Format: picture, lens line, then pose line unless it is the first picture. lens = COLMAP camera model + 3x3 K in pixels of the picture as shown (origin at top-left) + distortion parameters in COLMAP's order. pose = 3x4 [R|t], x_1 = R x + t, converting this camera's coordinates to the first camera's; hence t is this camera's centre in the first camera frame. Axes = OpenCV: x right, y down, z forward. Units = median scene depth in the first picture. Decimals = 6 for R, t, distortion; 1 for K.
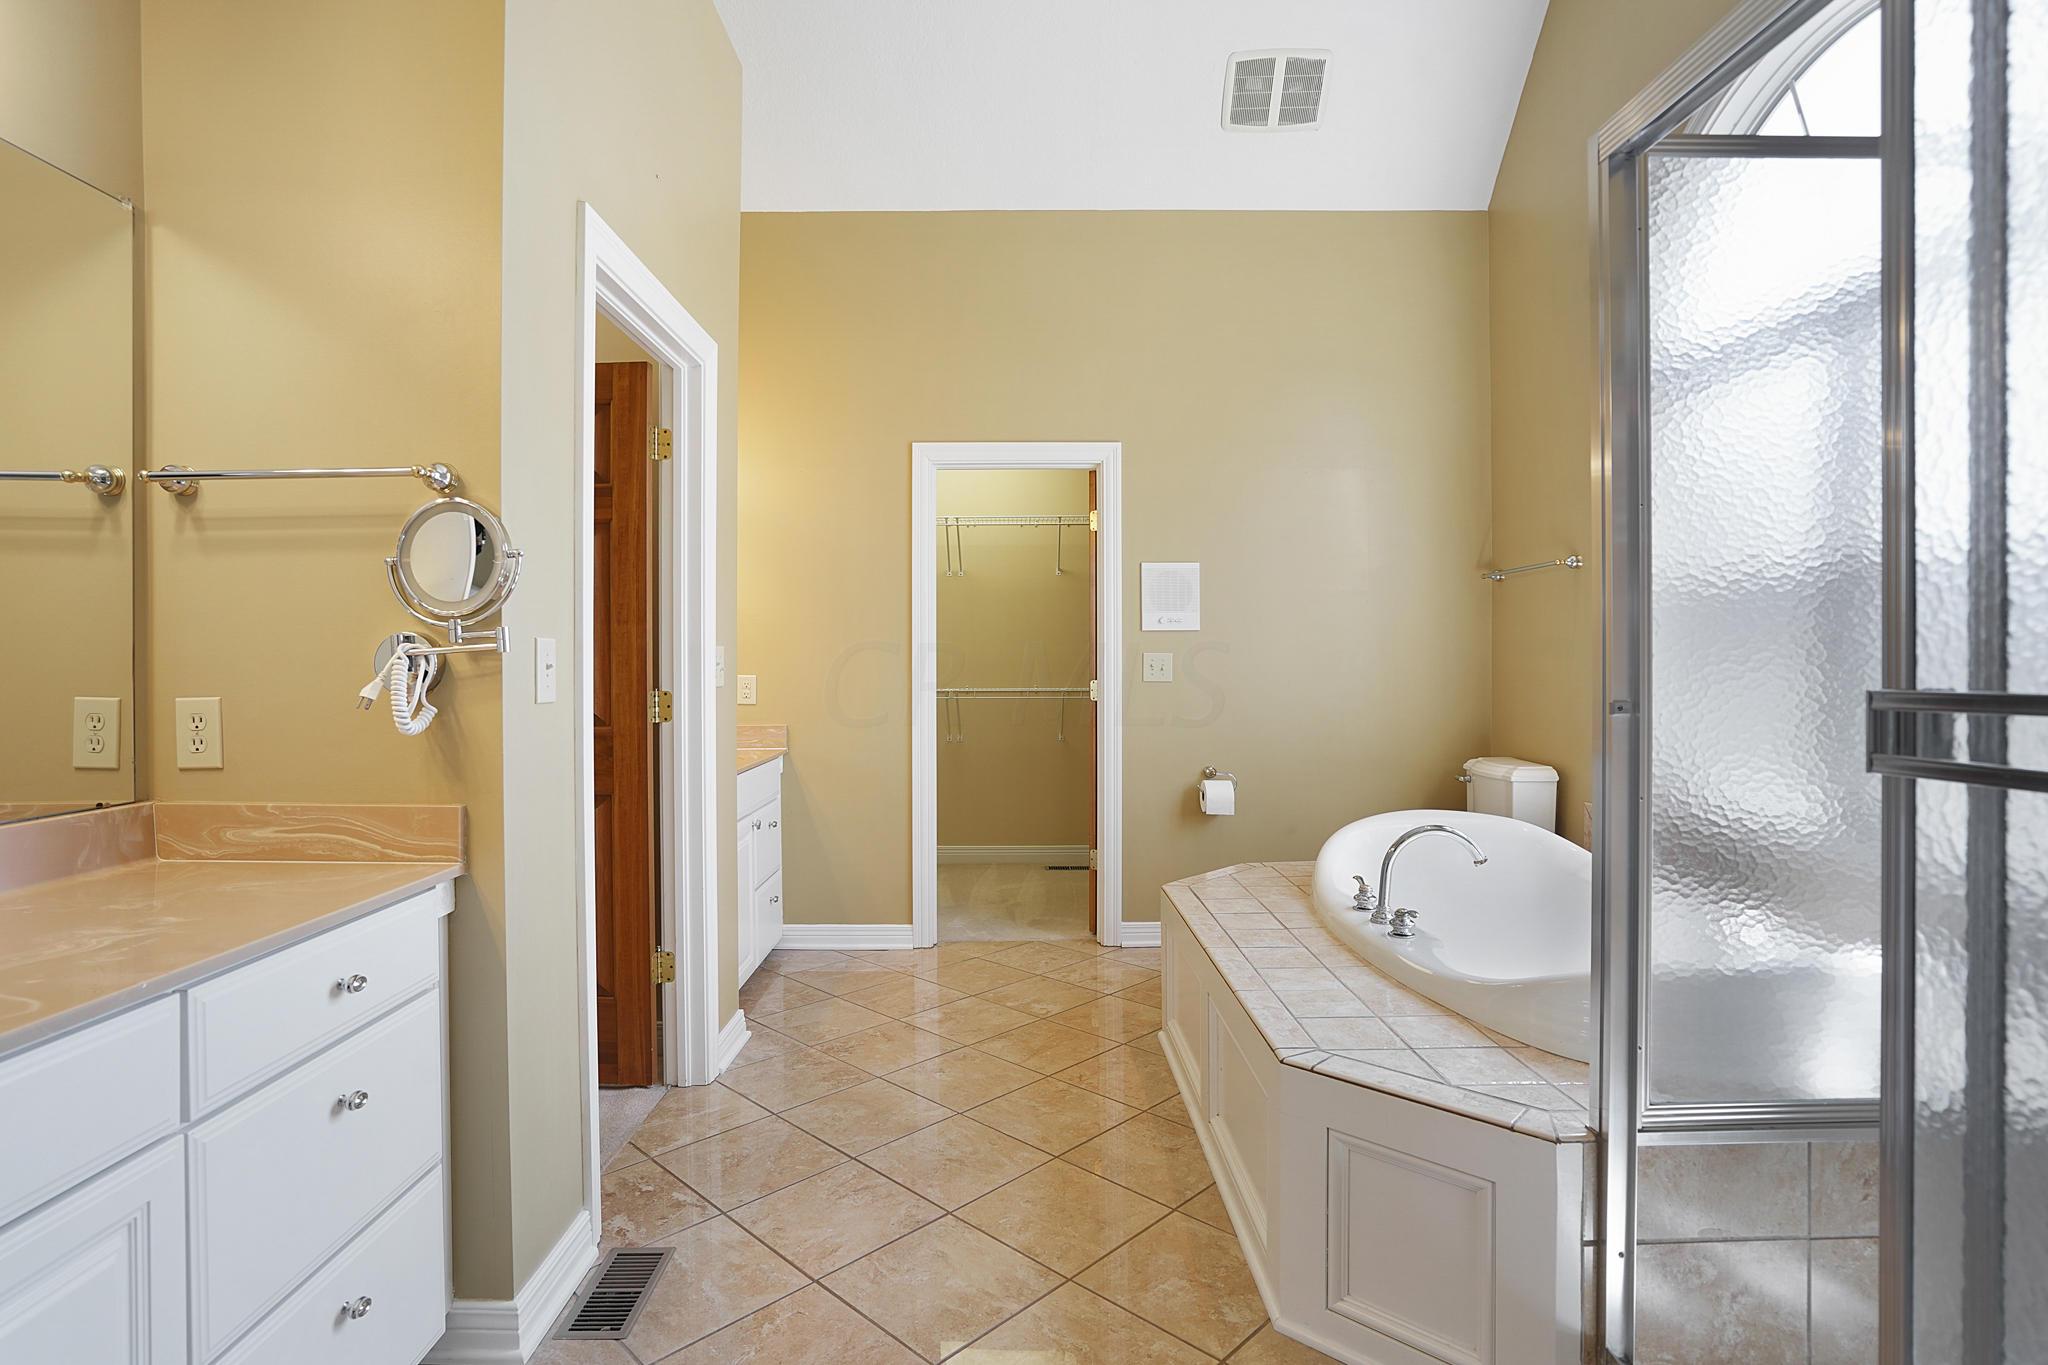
lens RADIAL K [[1017.0, 0, 1020.1], [0, 1017.0, 667.5], [0, 0, 1]] dist [-0.045458, 0.023292]
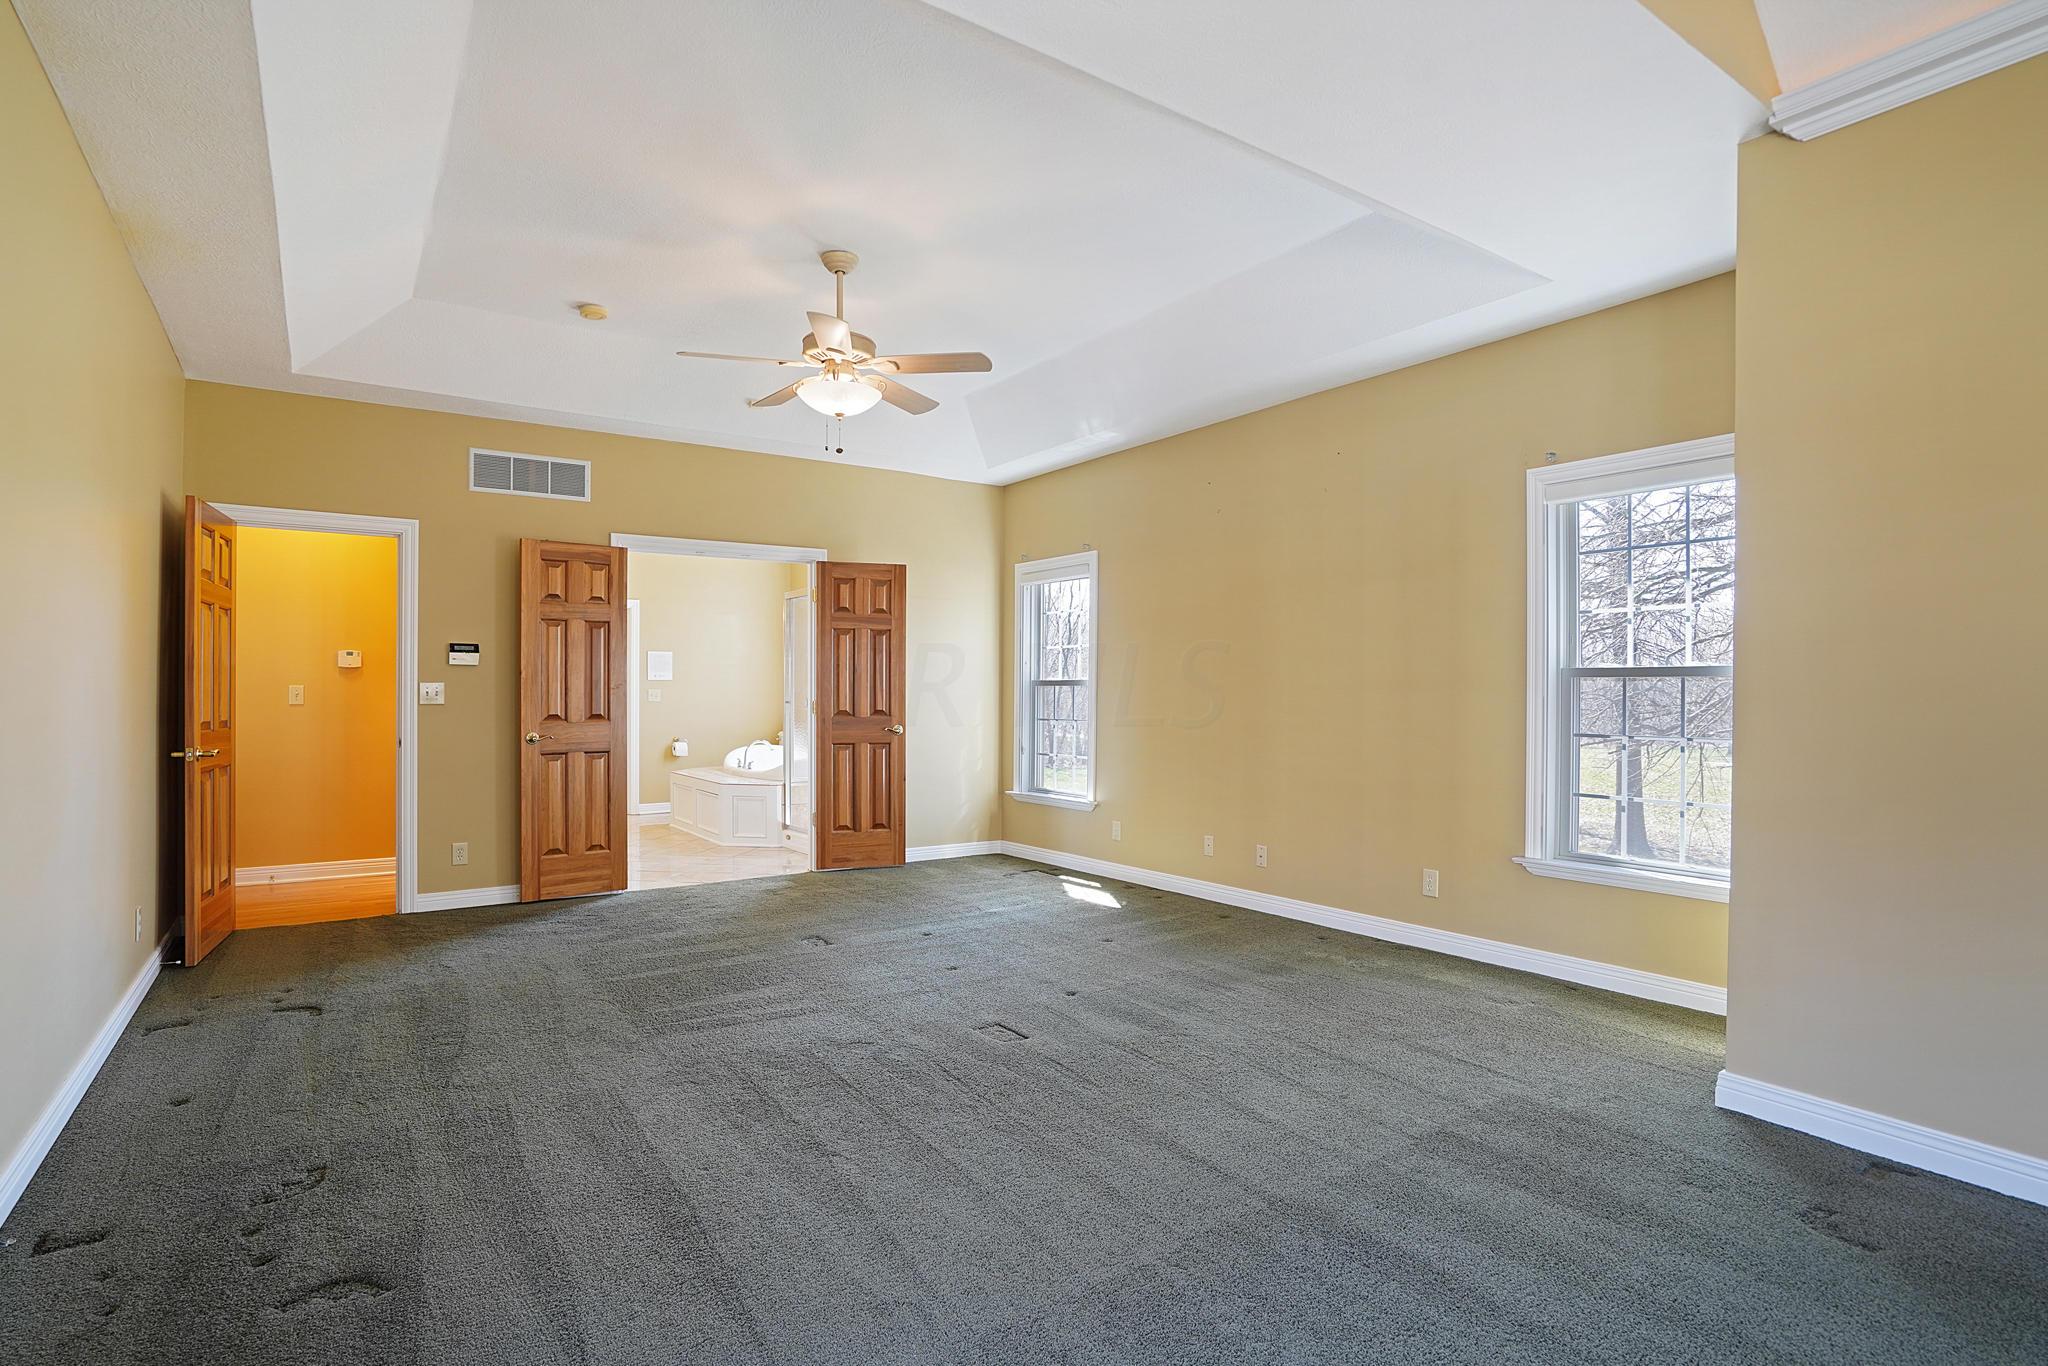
lens RADIAL K [[1017.0, 0, 1019.5], [0, 1017.0, 684.2], [0, 0, 1]] dist [-0.045458, 0.023292]
pose [[0.826901, 0.004983, 0.562326, -0.818464], [-0.000241, 0.999964, -0.008507, -0.011876], [-0.562348, 0.006898, 0.826872, -2.399828]]
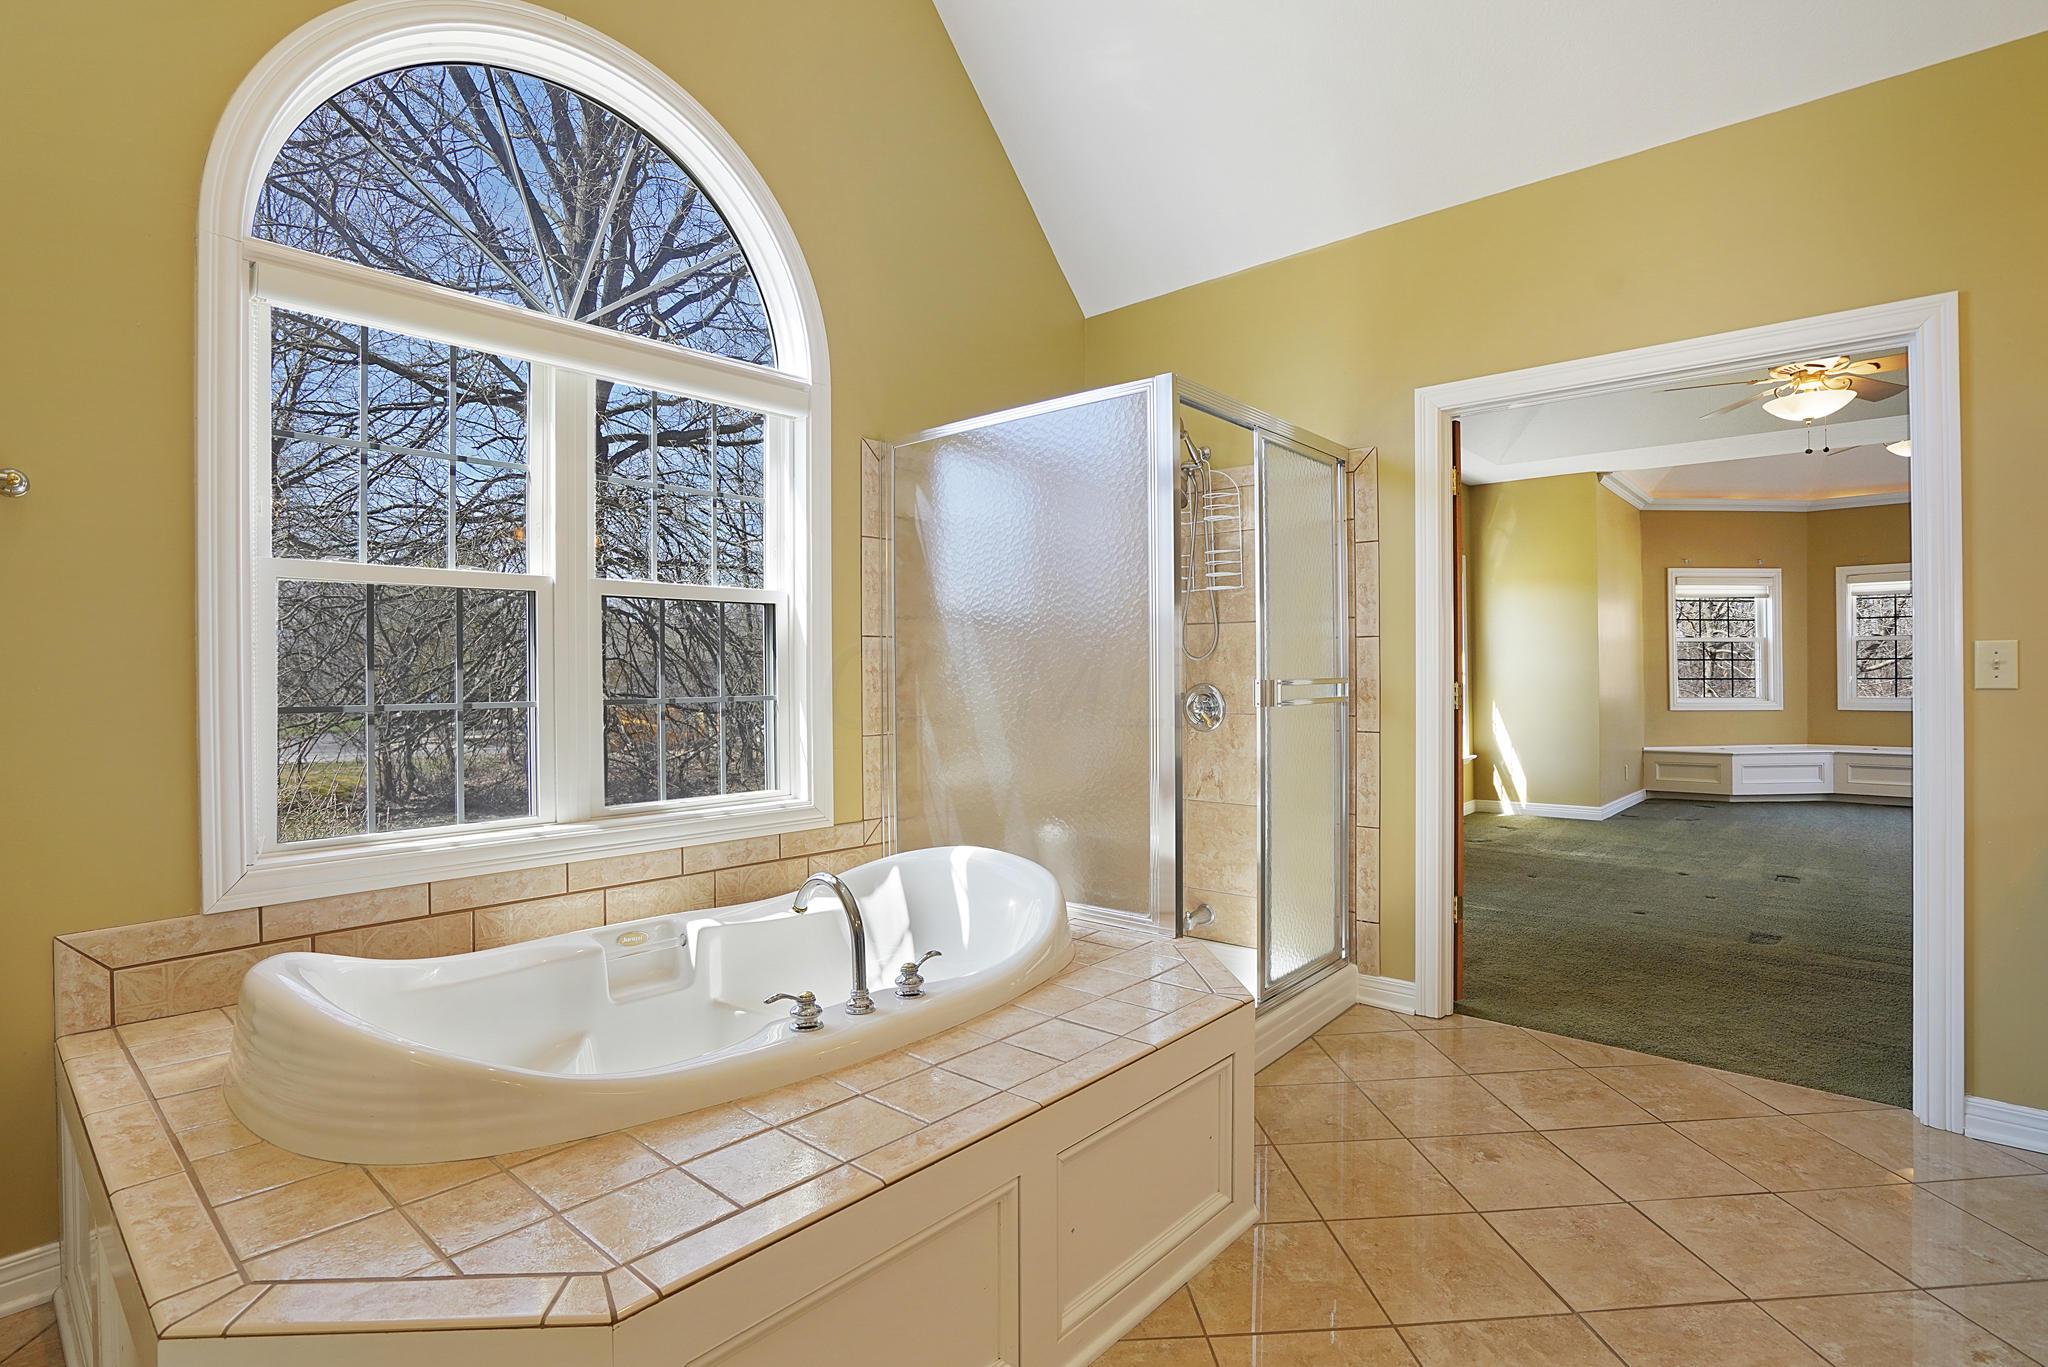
lens RADIAL K [[946.4, 0, 1020.0], [0, 946.4, 677.5], [0, 0, 1]] dist [-0.036956, 0.007378]
pose [[-0.730570, 0.007507, 0.682796, -0.219986], [0.008718, 0.999961, -0.001666, -0.001557], [-0.682782, 0.004736, -0.730607, 1.404152]]
